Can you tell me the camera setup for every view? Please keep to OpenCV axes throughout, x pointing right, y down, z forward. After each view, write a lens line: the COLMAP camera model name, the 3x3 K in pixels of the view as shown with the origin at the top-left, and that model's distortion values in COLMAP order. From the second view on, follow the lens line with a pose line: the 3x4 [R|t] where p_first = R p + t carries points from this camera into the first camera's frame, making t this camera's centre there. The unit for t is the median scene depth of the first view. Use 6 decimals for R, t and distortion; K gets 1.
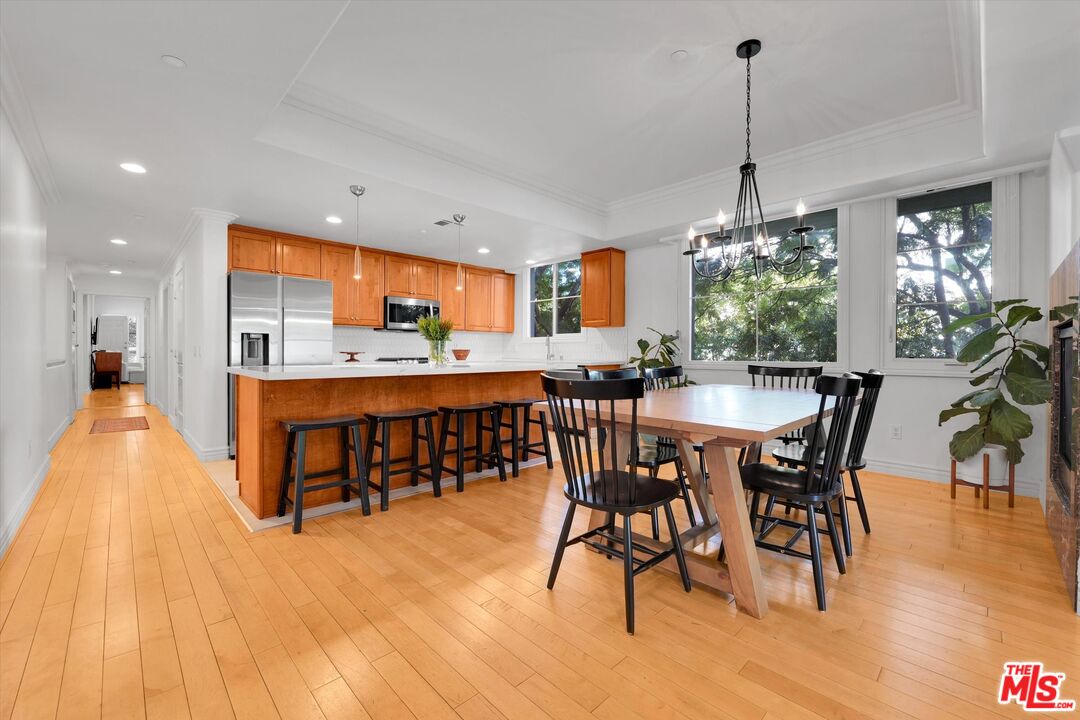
lens RADIAL K [[439.8, 0, 535.5], [0, 439.8, 356.0], [0, 0, 1]] dist [-0.011543, -0.000392]
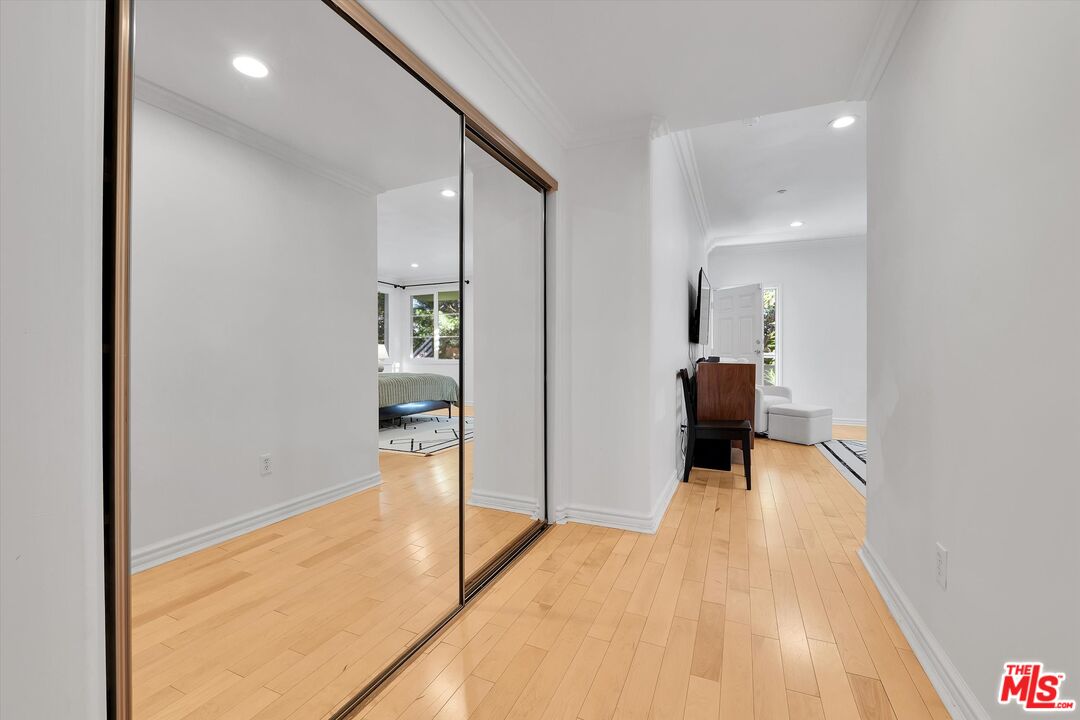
lens RADIAL K [[439.8, 0, 538.8], [0, 439.8, 359.8], [0, 0, 1]] dist [-0.011543, -0.000392]
pose [[0.349083, -0.005023, -0.937078, -0.680355], [-0.004611, 0.999964, -0.007078, -0.008141], [0.937080, 0.006791, 0.349048, 0.713026]]
